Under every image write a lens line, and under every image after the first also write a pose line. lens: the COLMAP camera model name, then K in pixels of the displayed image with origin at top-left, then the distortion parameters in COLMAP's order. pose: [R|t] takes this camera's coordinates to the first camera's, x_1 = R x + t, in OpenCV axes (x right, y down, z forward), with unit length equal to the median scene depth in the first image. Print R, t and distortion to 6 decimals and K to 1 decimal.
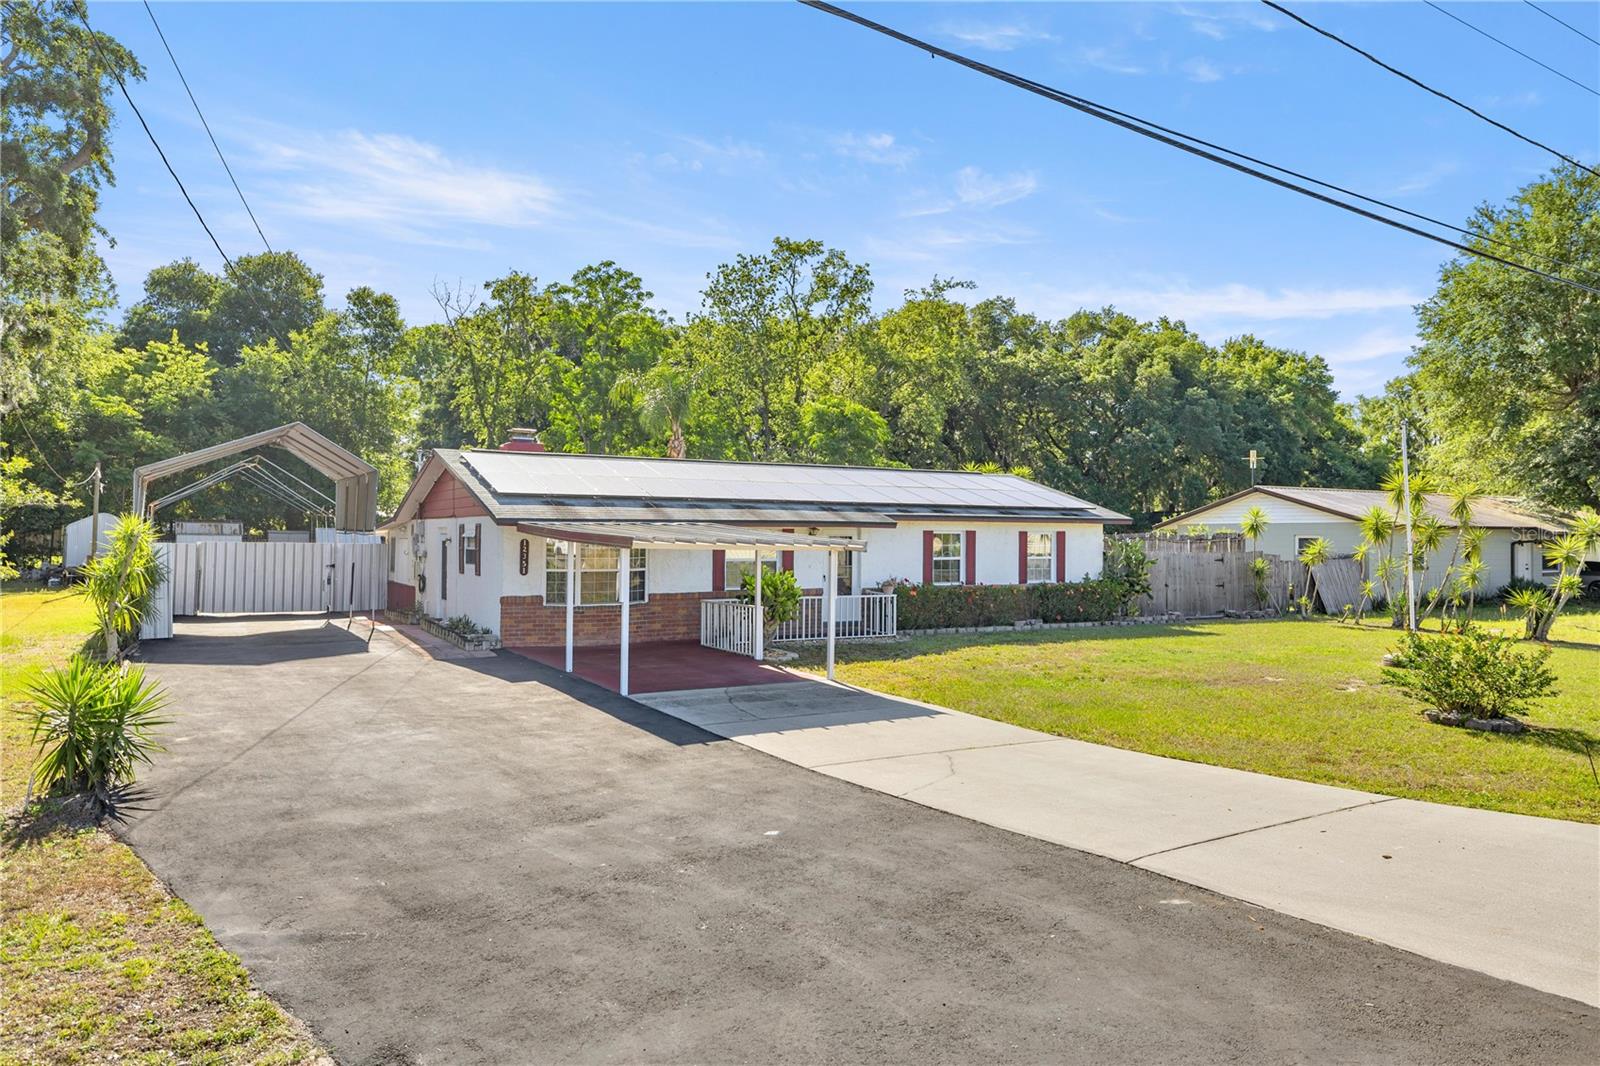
lens RADIAL K [[1098.5, 0, 803.7], [0, 1098.5, 532.1], [0, 0, 1]] dist [0.002122, 0.000179]
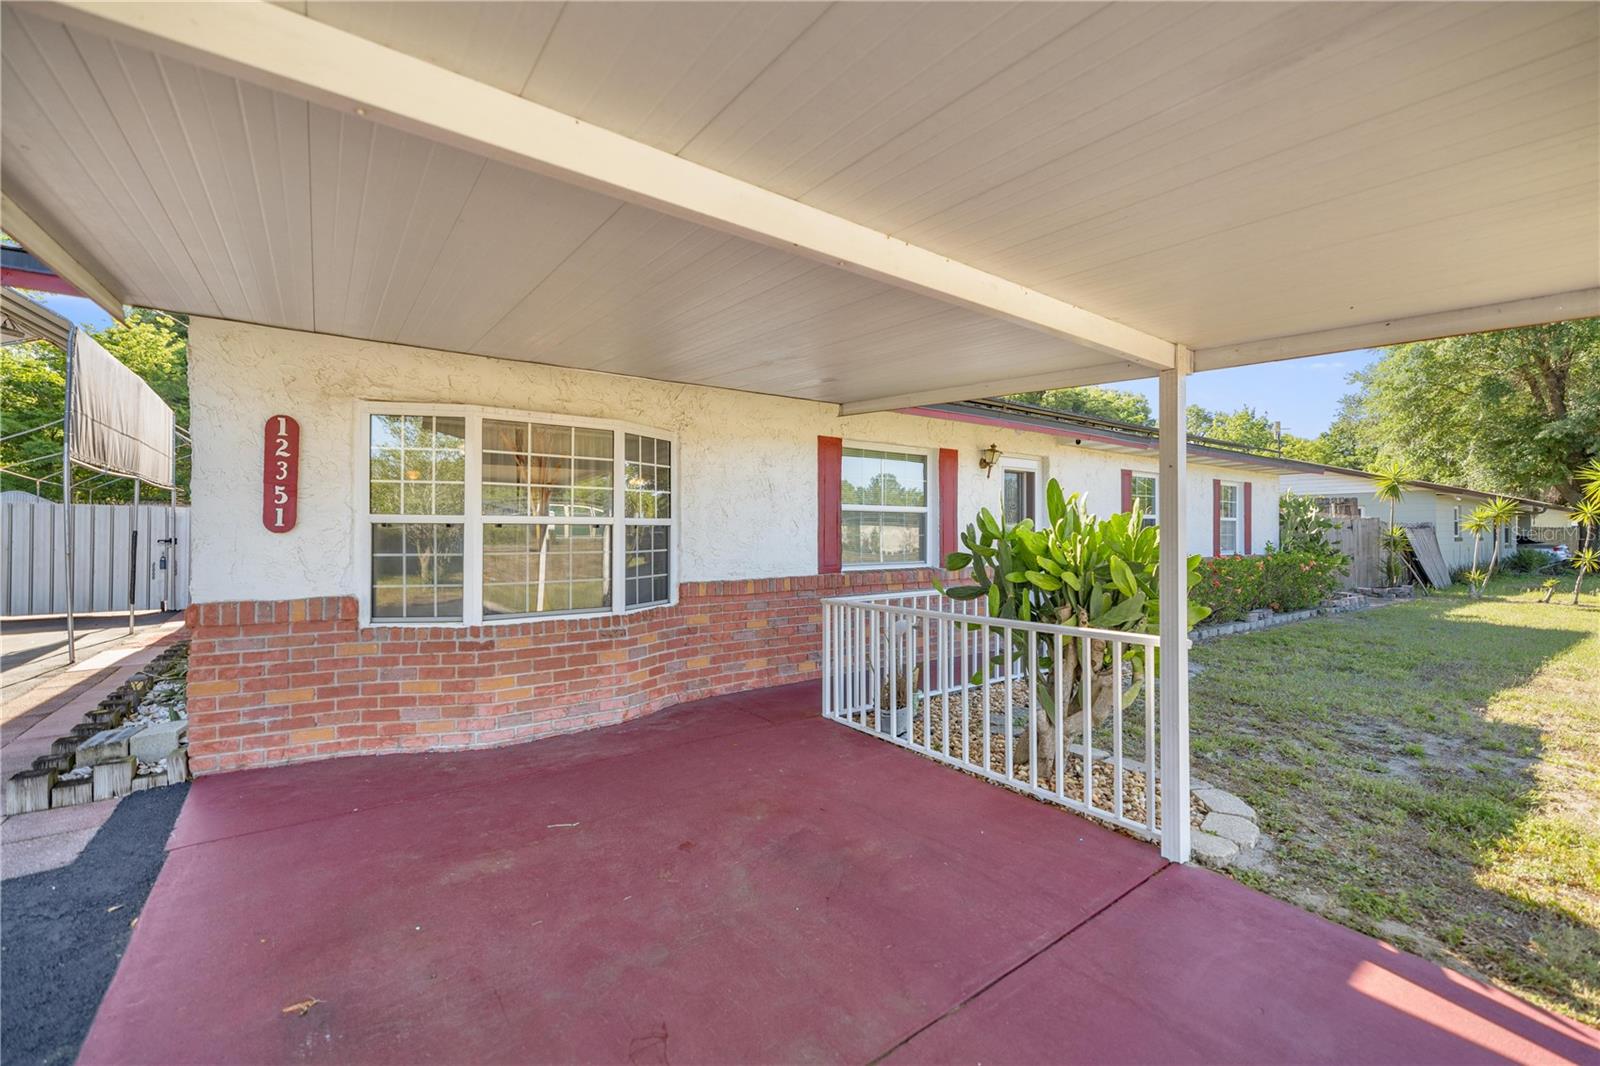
lens RADIAL K [[686.8, 0, 792.4], [0, 686.8, 535.7], [0, 0, 1]] dist [-0.000697, -0.000009]
pose [[0.998013, -0.009023, 0.062361, -0.113917], [0.008765, 0.999952, 0.004412, 0.037555], [-0.062398, -0.003856, 0.998044, 0.738076]]
